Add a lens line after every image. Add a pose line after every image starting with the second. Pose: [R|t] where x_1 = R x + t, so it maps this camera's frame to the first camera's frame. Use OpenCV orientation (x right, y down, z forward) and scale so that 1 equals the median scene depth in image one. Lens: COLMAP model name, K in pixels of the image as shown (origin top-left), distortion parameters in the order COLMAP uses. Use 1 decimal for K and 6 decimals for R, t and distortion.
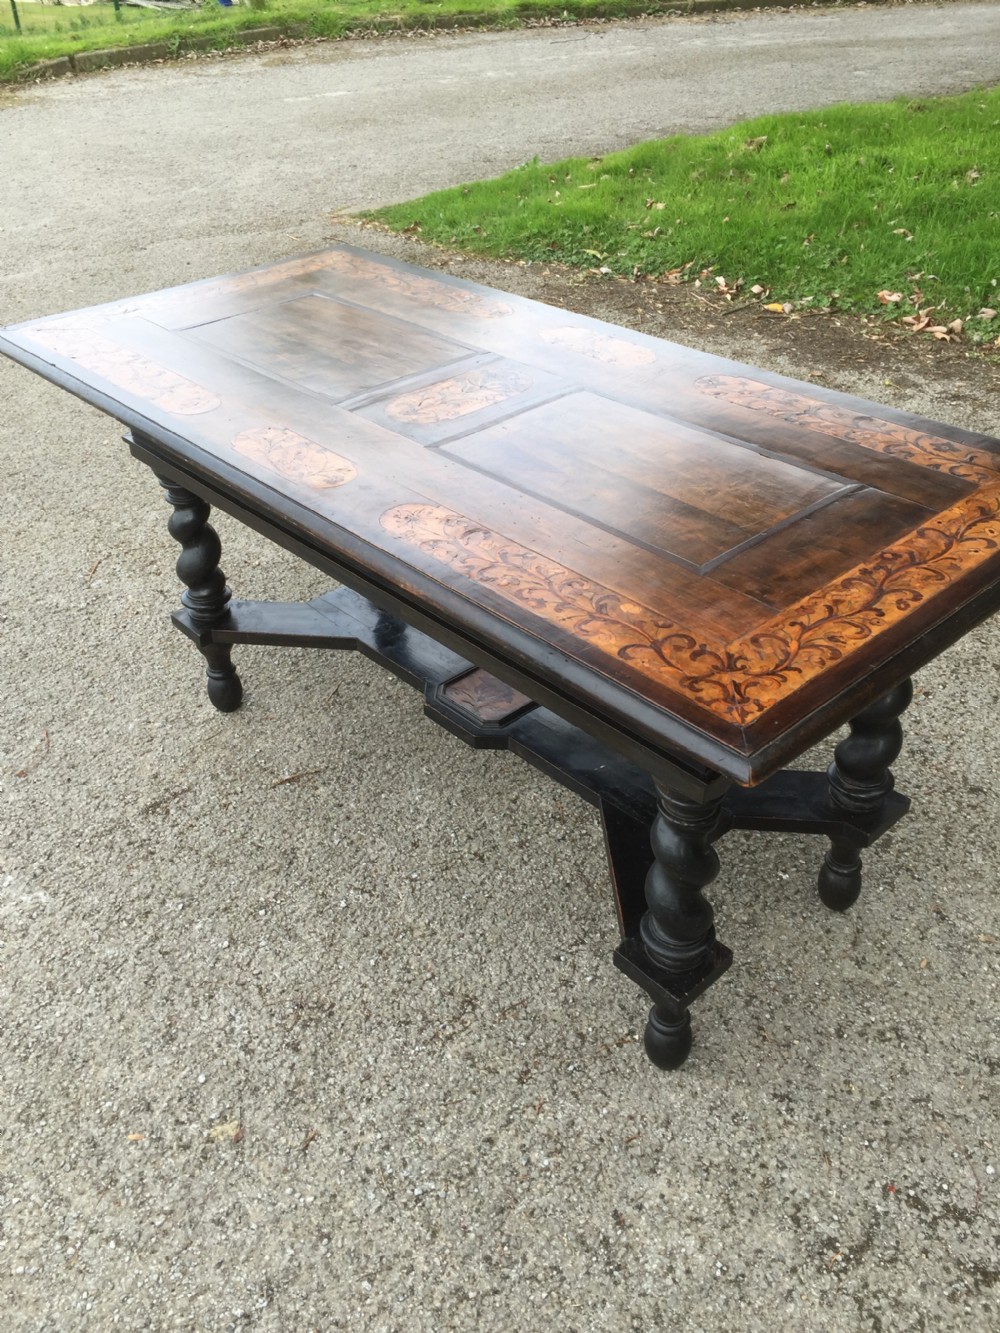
lens RADIAL K [[1101.3, 0, 495.0], [0, 1101.3, 668.0], [0, 0, 1]] dist [0.074702, -0.083976]
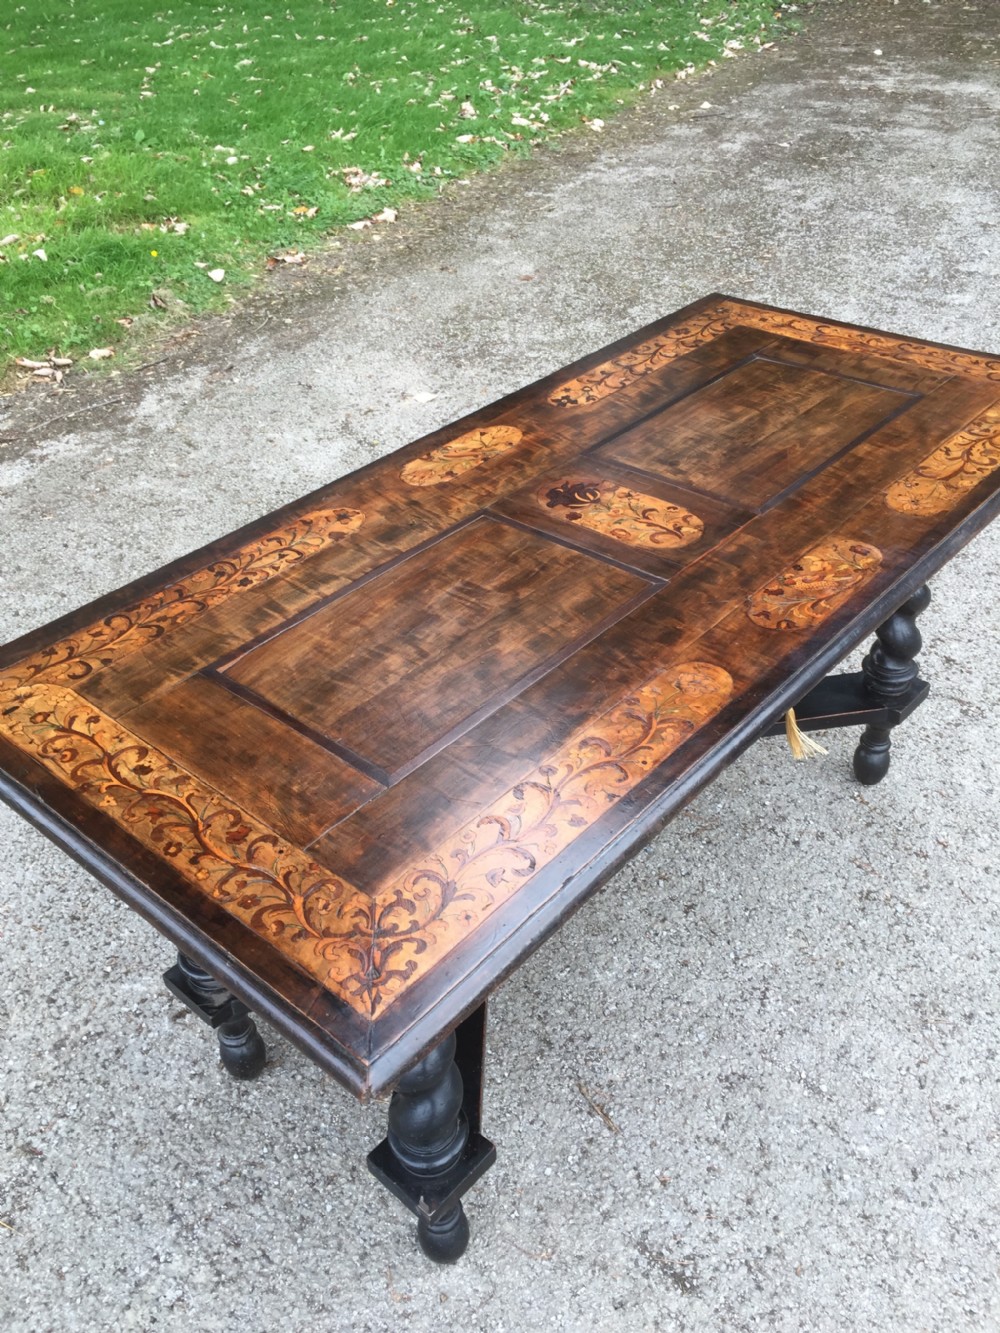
lens RADIAL K [[1141.8, 0, 497.8], [0, 1141.8, 664.0], [0, 0, 1]] dist [0.085282, -0.121308]
pose [[-0.089926, -0.563293, 0.821349, -0.834135], [0.622646, 0.611858, 0.487792, -0.662331], [-0.777319, 0.555275, 0.295711, 0.819231]]
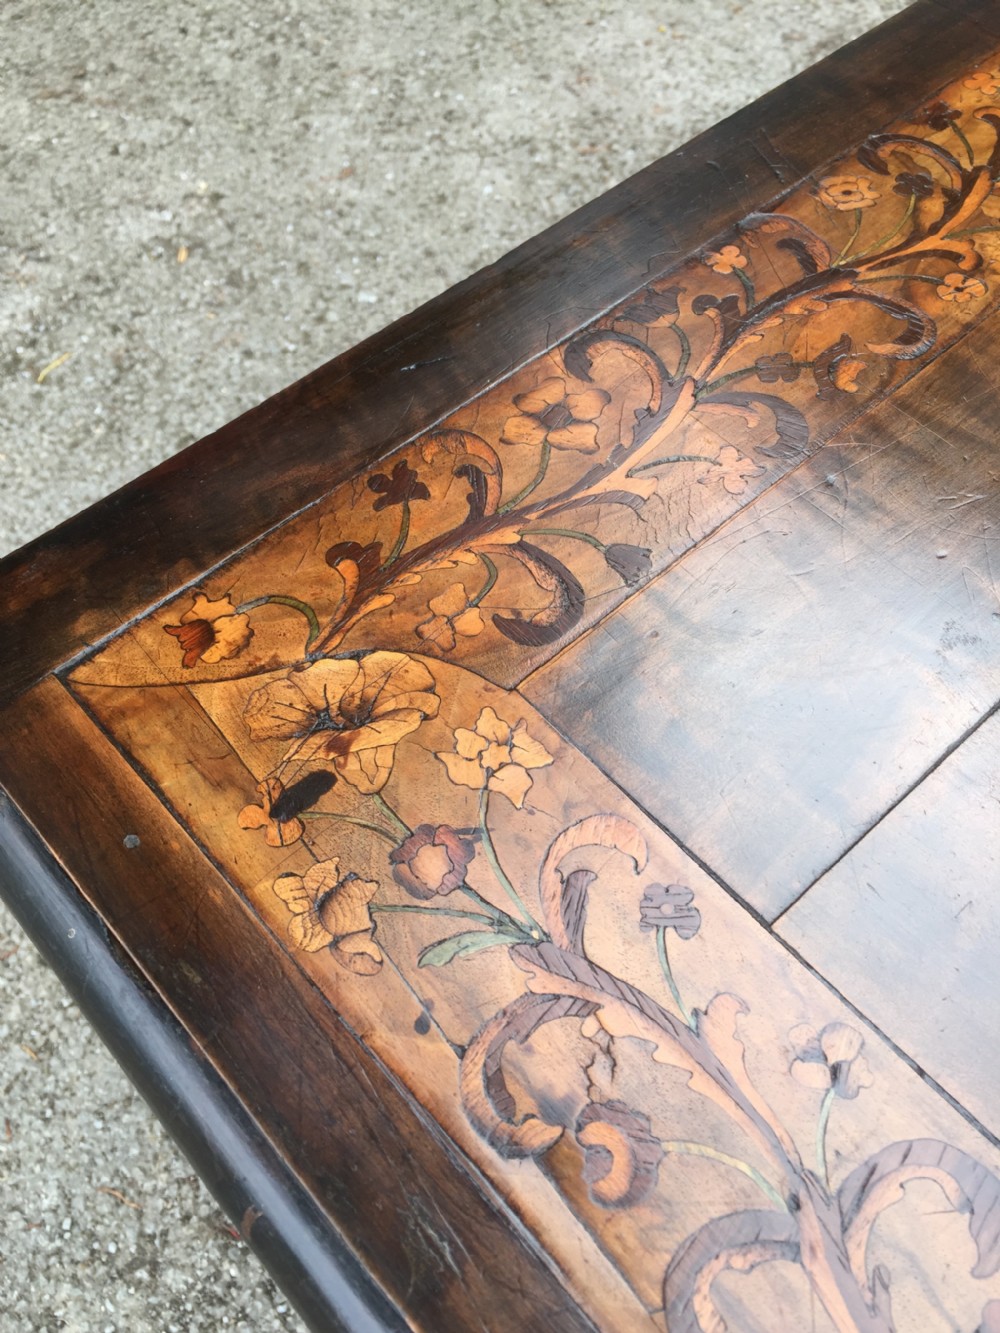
lens RADIAL K [[1141.8, 0, 497.8], [0, 1141.8, 664.0], [0, 0, 1]] dist [0.085282, -0.121308]
pose [[0.015448, -0.828559, 0.559688, -0.292410], [0.604715, 0.453524, 0.654703, -0.583500], [-0.796292, 0.328338, 0.508048, 1.179722]]
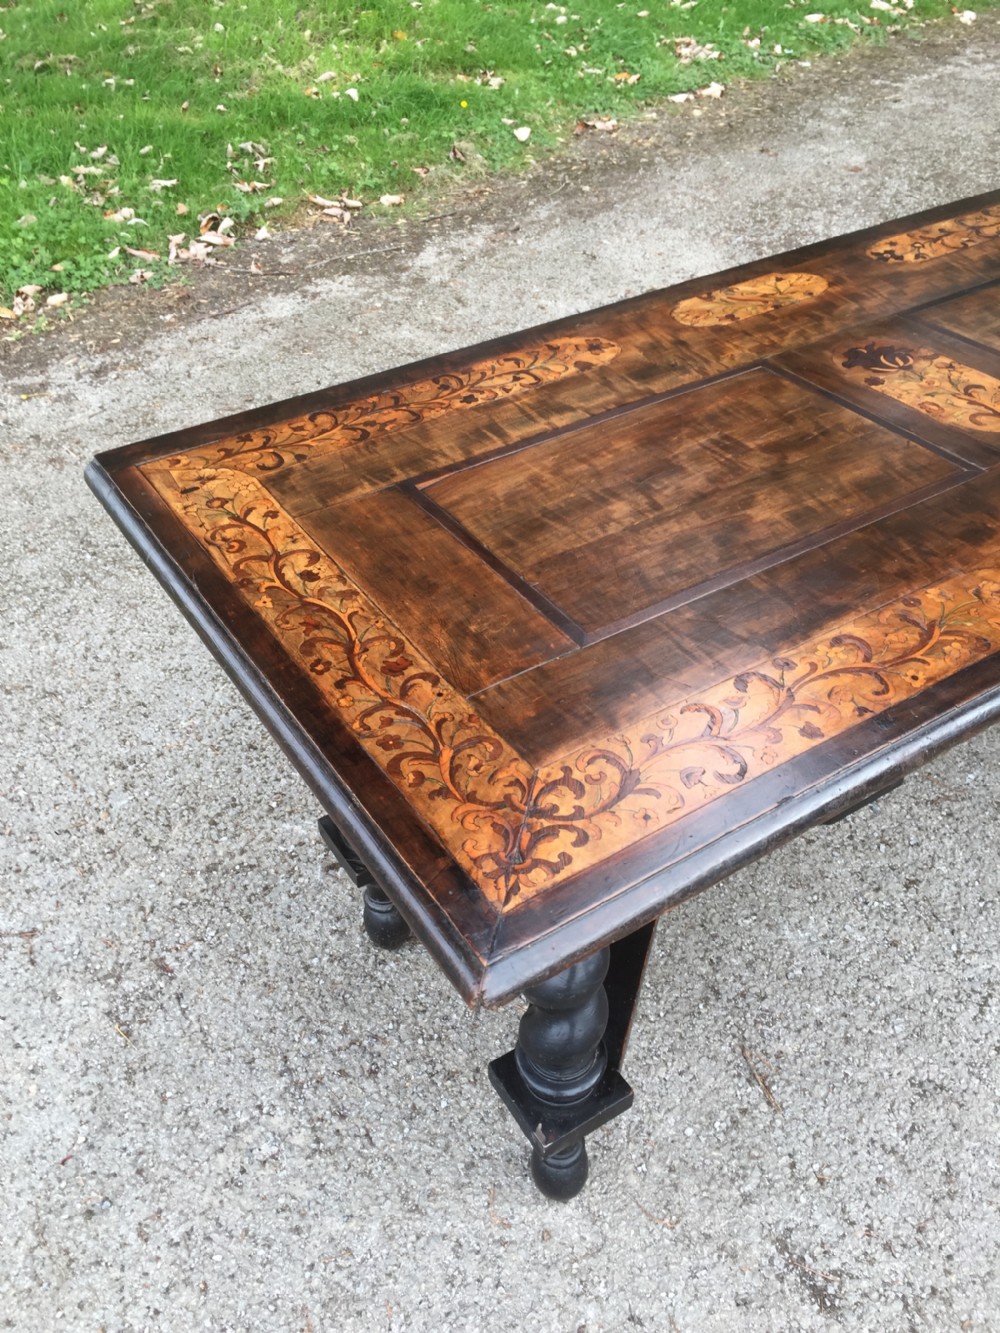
lens RADIAL K [[1141.8, 0, 497.8], [0, 1141.8, 664.0], [0, 0, 1]] dist [0.085282, -0.121308]
pose [[0.178568, -0.609877, 0.772116, -0.753424], [0.590640, 0.694055, 0.411621, -0.574961], [-0.786929, 0.382540, 0.484154, 0.876819]]
